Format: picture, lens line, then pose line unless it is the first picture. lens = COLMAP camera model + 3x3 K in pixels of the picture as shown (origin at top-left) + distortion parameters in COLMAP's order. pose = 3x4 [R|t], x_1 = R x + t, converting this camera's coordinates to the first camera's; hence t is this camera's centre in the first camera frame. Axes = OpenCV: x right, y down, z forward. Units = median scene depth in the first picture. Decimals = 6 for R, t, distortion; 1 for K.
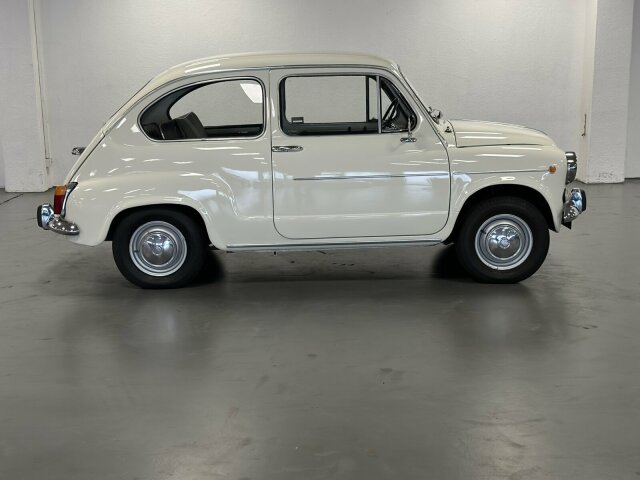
lens RADIAL K [[920.2, 0, 320.0], [0, 920.2, 240.0], [0, 0, 1]] dist [0.149067, -0.107863]
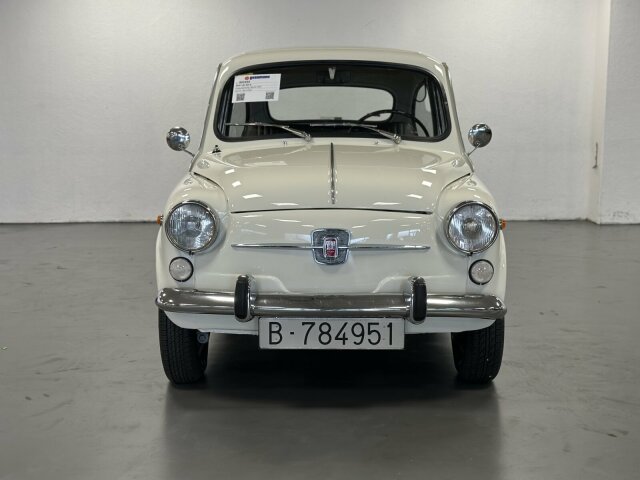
lens RADIAL K [[920.2, 0, 320.0], [0, 920.2, 240.0], [0, 0, 1]] dist [0.149067, -0.107863]
pose [[0.999951, 0.008387, -0.005166, 0.036085], [-0.008602, 0.999038, -0.043005, -0.007361], [0.004801, 0.043047, 0.999062, 0.148927]]
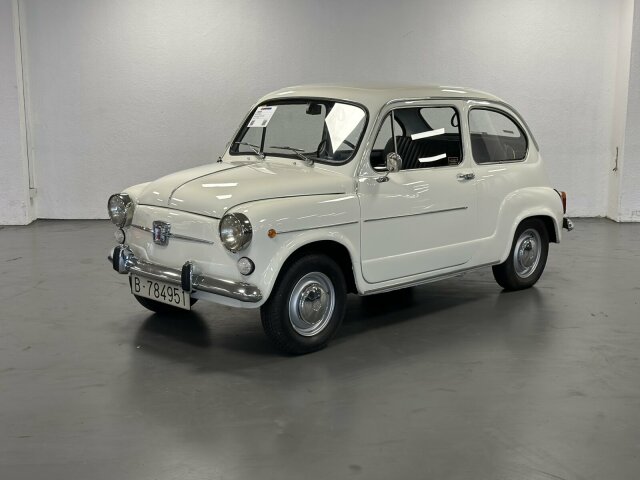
lens RADIAL K [[920.2, 0, 320.0], [0, 920.2, 240.0], [0, 0, 1]] dist [0.149067, -0.107863]
pose [[0.999802, 0.010761, 0.016729, -0.024425], [-0.010506, 0.999829, -0.015235, -0.026054], [-0.016890, 0.015056, 0.999744, 0.081742]]
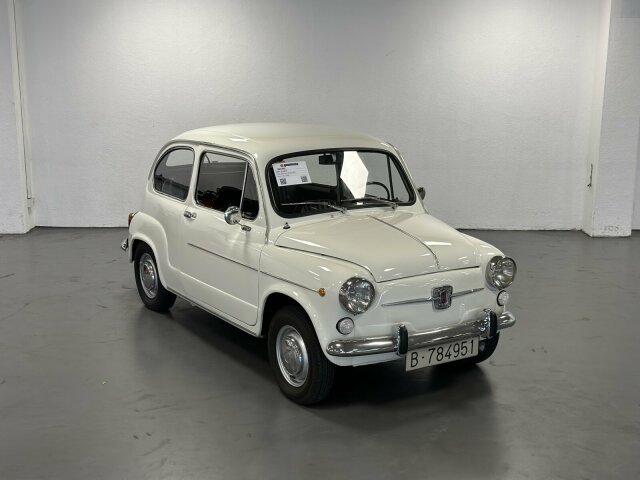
lens RADIAL K [[920.2, 0, 320.0], [0, 920.2, 240.0], [0, 0, 1]] dist [0.149067, -0.107863]
pose [[0.999715, 0.021479, -0.010387, 0.018054], [-0.021218, 0.999472, 0.024600, -0.075382], [0.010909, -0.024372, 0.999643, 0.041719]]
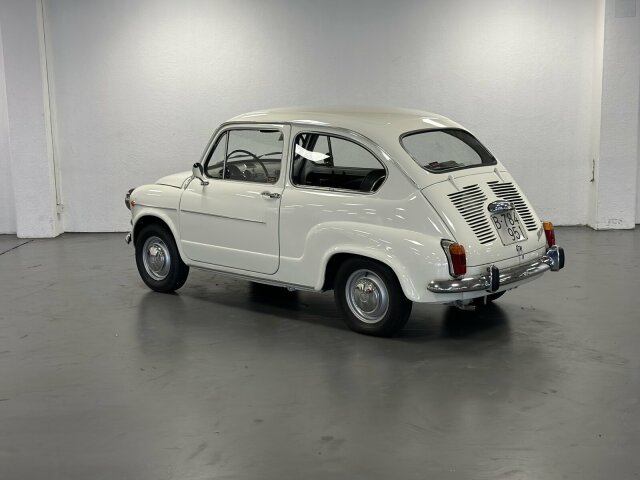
lens RADIAL K [[920.2, 0, 320.0], [0, 920.2, 240.0], [0, 0, 1]] dist [0.149067, -0.107863]
pose [[0.998601, 0.001492, -0.052850, 0.047239], [-0.003312, 0.999404, -0.034353, -0.015129], [0.052767, 0.034480, 0.998011, 0.001013]]
